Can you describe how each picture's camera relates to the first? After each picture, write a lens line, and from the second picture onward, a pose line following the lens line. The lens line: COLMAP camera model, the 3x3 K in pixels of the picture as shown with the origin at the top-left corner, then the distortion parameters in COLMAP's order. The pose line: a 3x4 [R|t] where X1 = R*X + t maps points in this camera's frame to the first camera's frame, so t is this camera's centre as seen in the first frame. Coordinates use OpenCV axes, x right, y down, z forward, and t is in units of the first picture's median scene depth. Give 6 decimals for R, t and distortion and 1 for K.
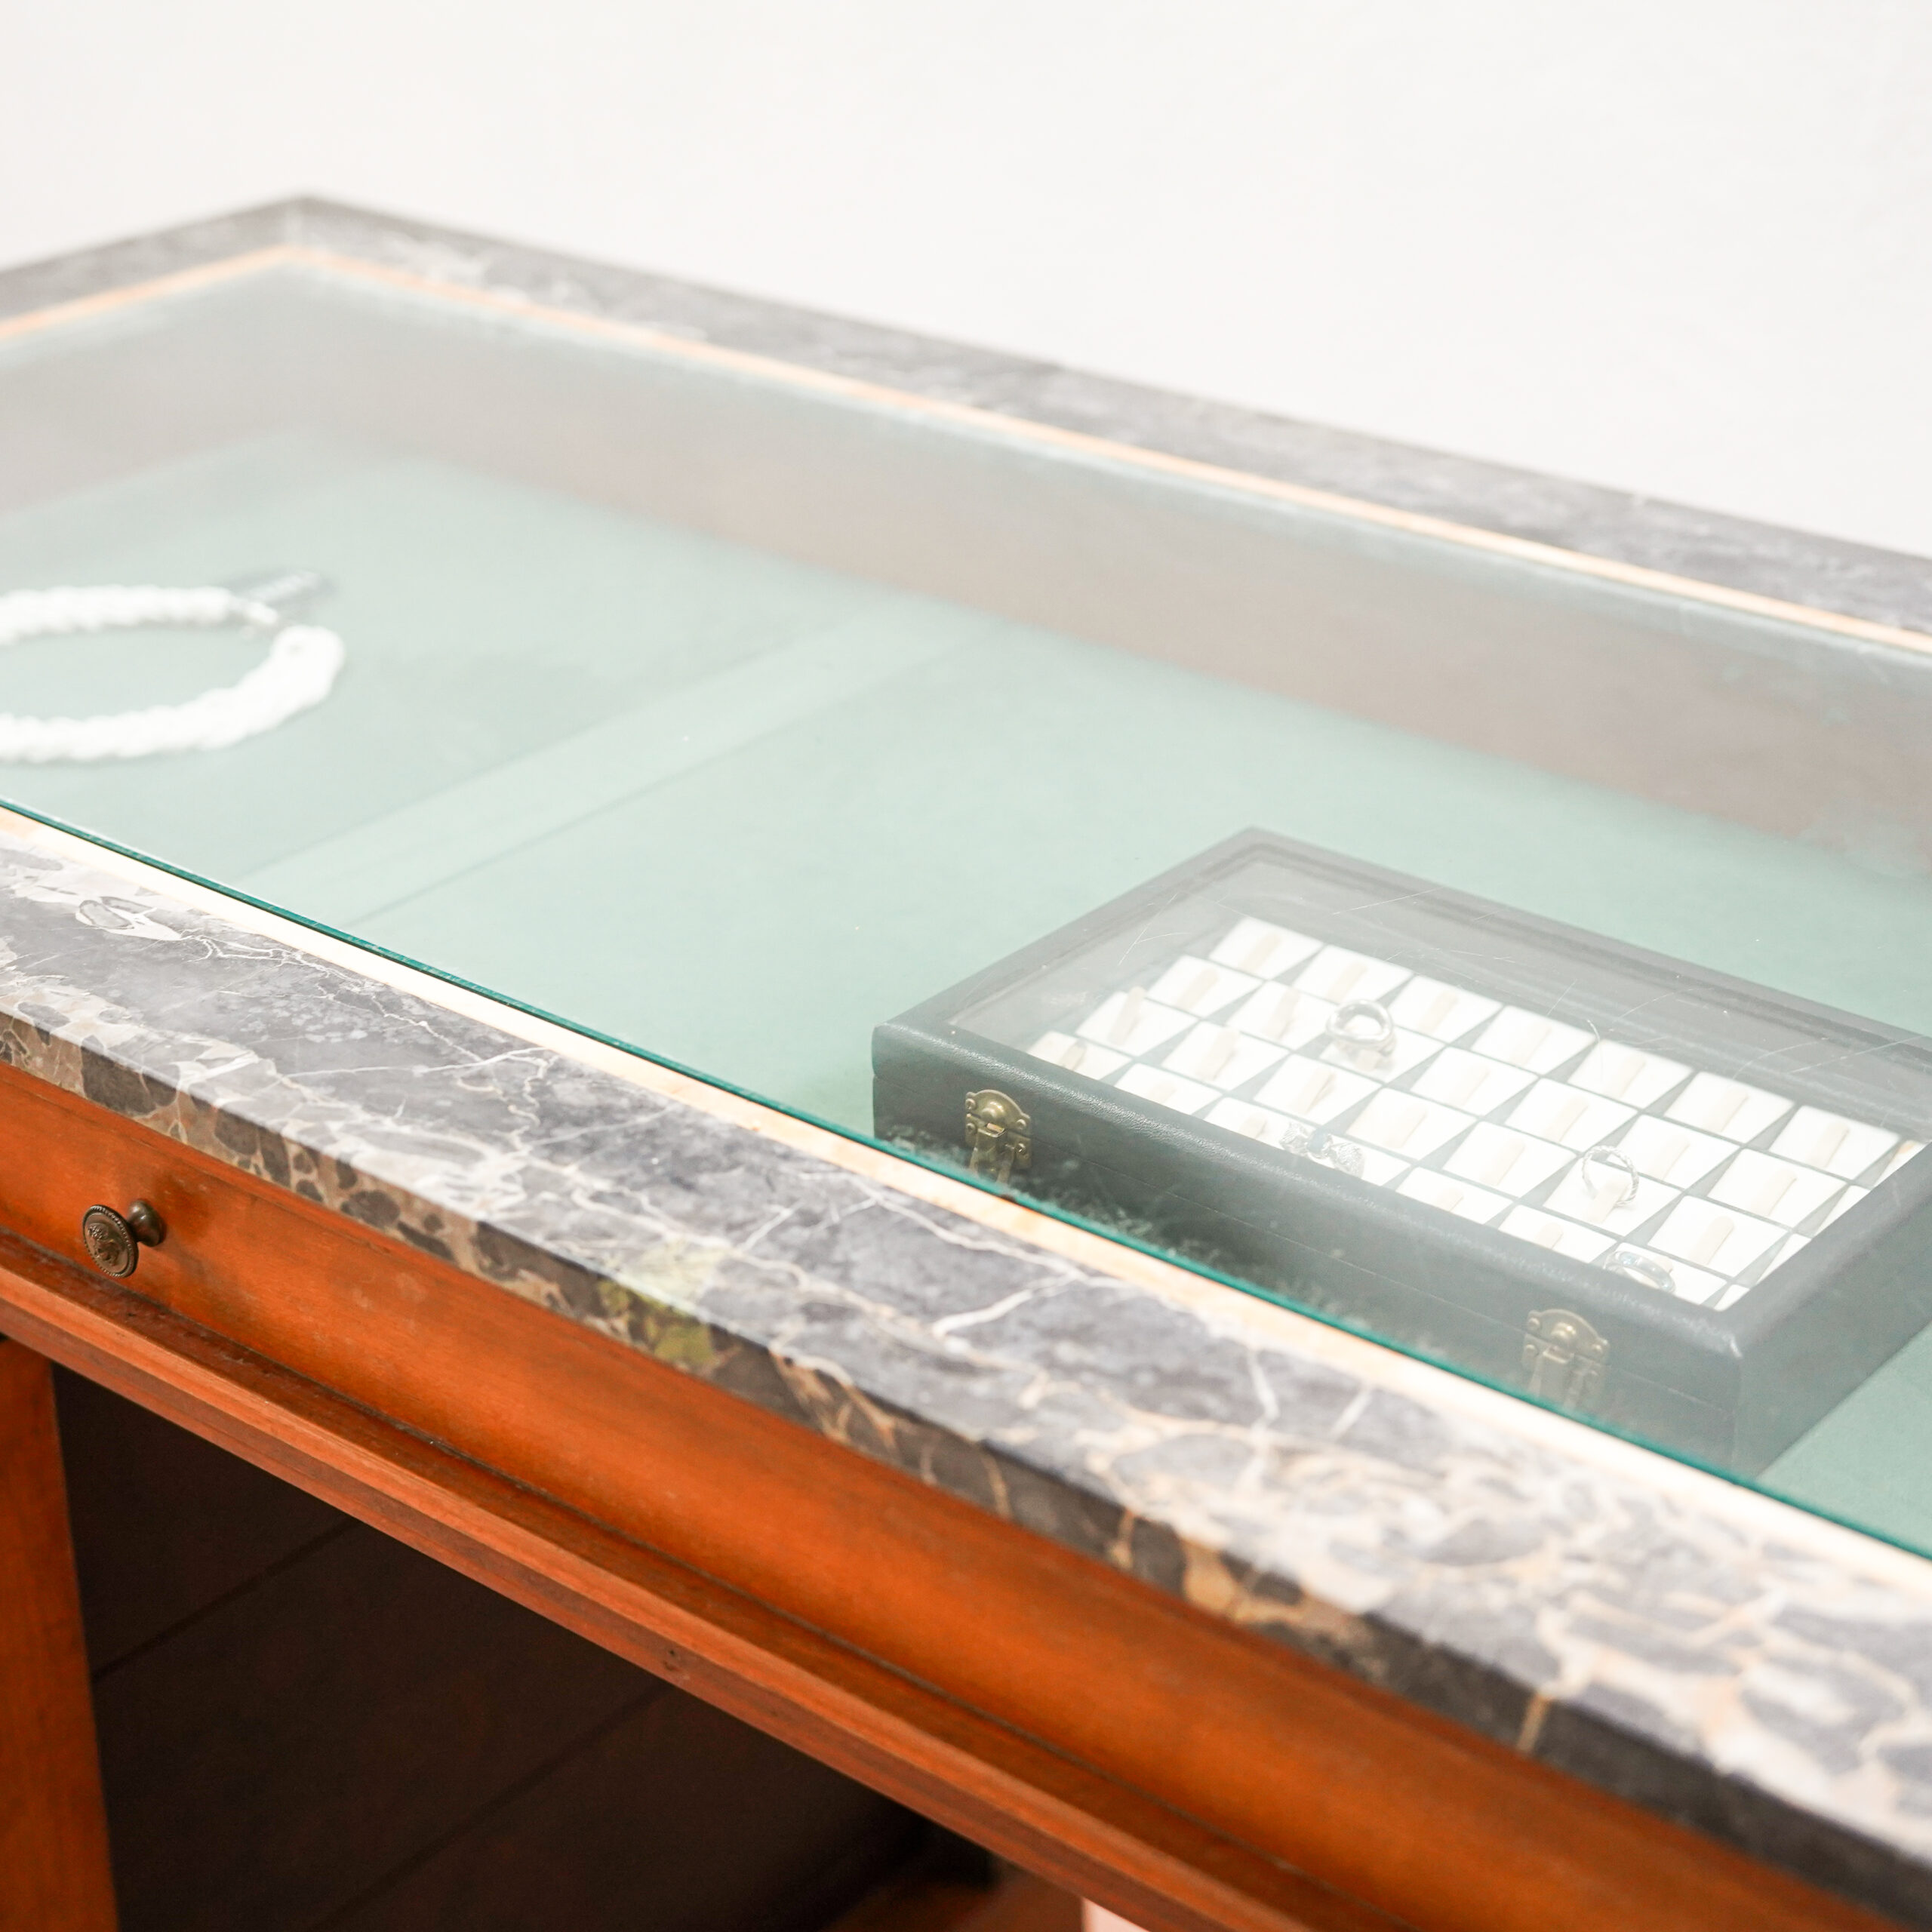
lens RADIAL K [[3607.8, 0, 966.0], [0, 3607.8, 966.0], [0, 0, 1]] dist [0.034276, -0.018561]
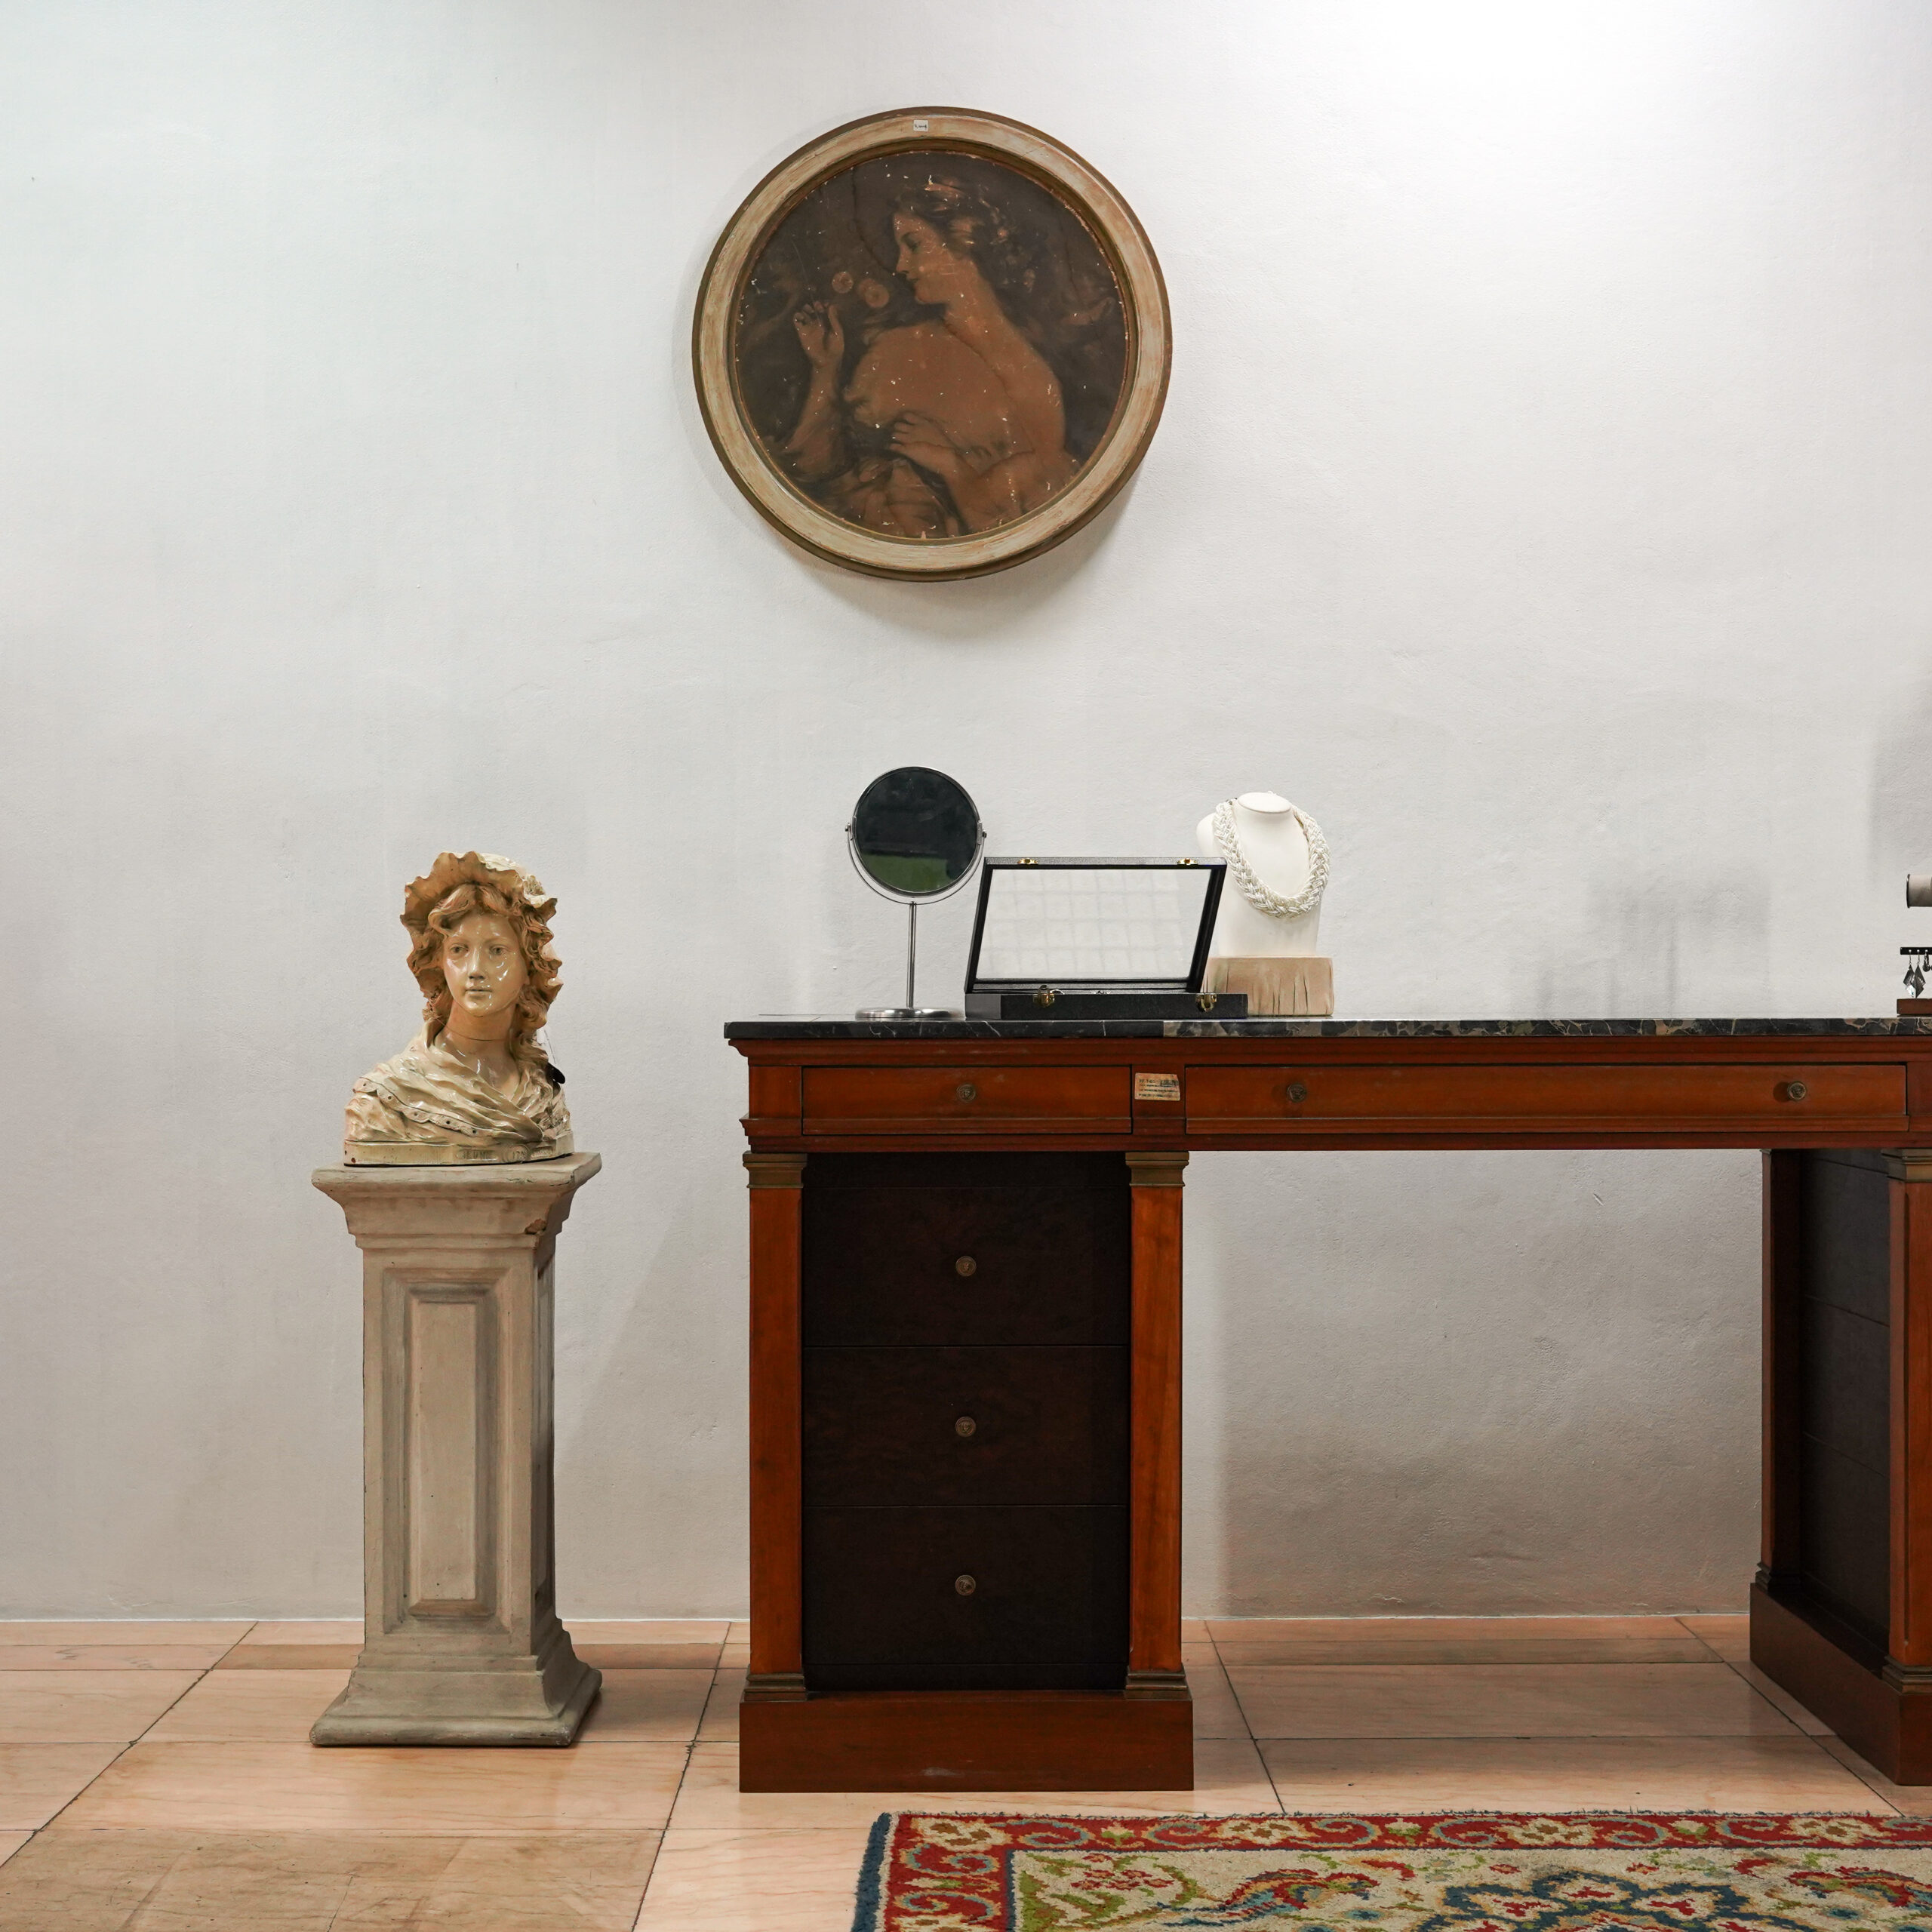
lens RADIAL K [[3096.9, 0, 966.0], [0, 3096.9, 966.0], [0, 0, 1]] dist [-0.075498, 0.197215]
pose [[0.777493, -0.000311, 0.628892, -3.106412], [0.282813, 0.893352, -0.349197, 1.208436], [-0.561713, 0.449357, 0.694663, -1.360583]]
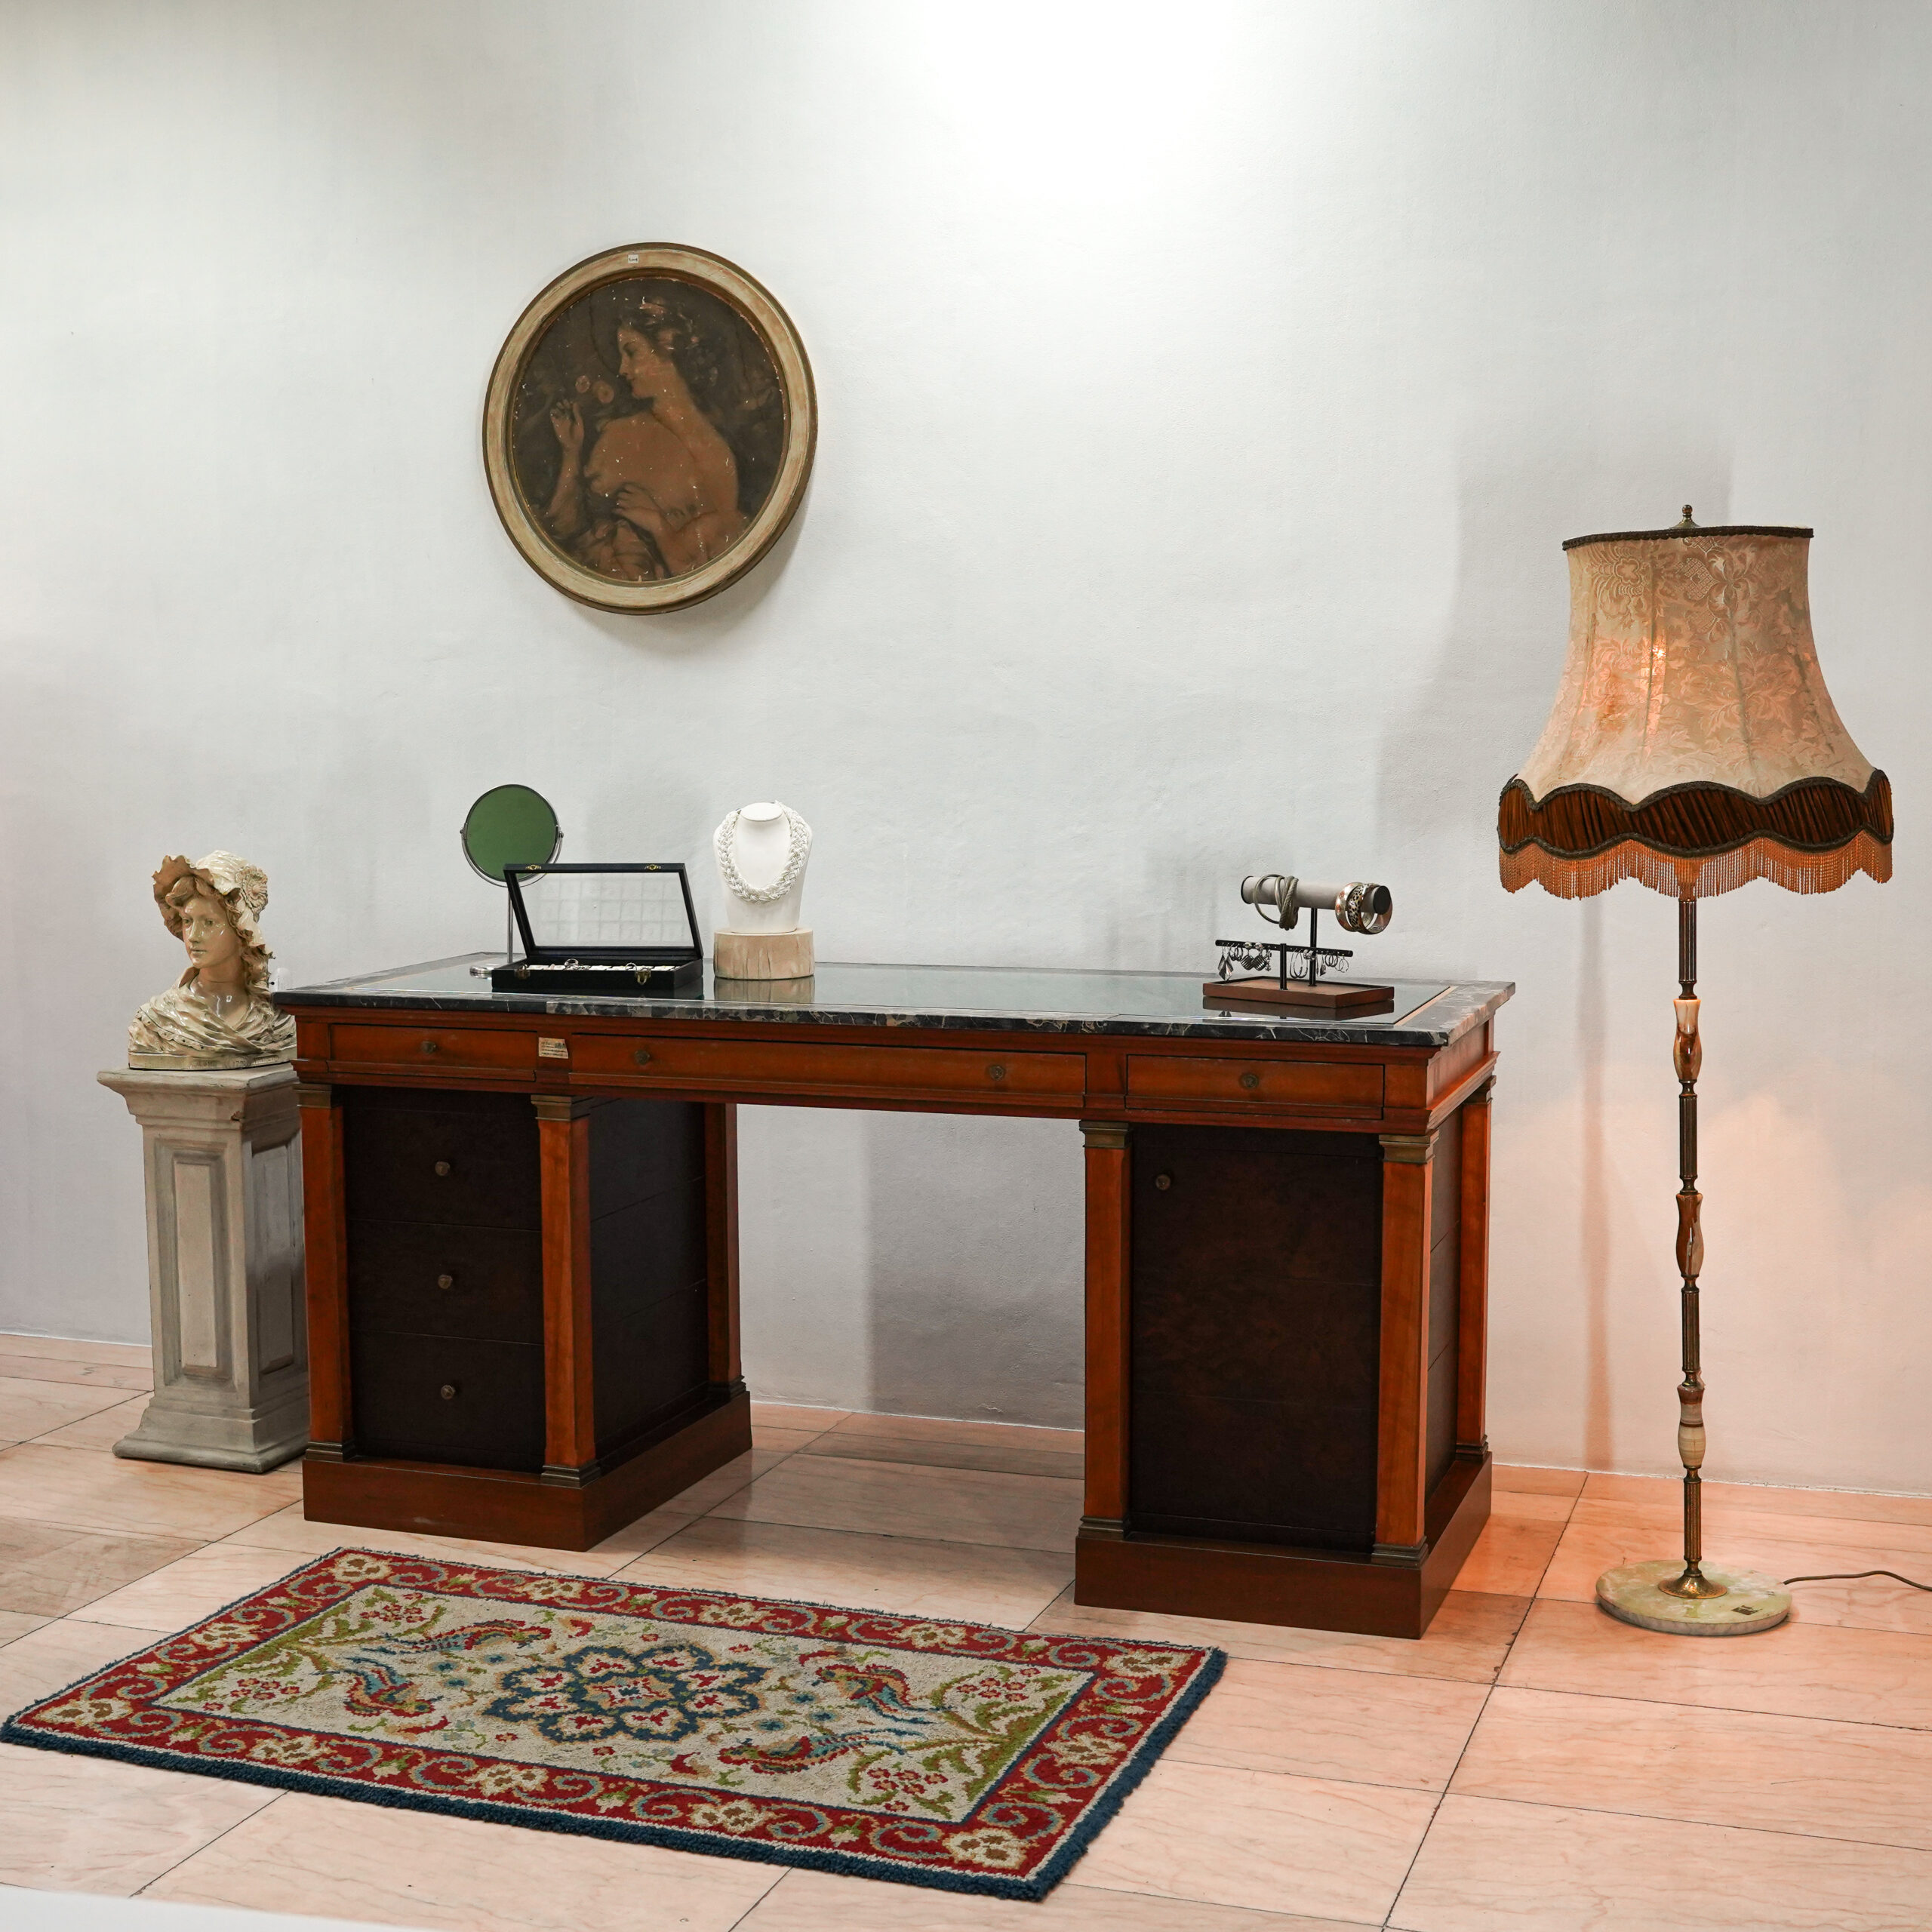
lens RADIAL K [[2815.4, 0, 966.0], [0, 2815.4, 966.0], [0, 0, 1]] dist [-0.108776, 0.082372]
pose [[0.944346, -0.040003, 0.326513, -1.339840], [0.152813, 0.932326, -0.327743, 1.617931], [-0.291306, 0.359399, 0.886551, -3.290442]]
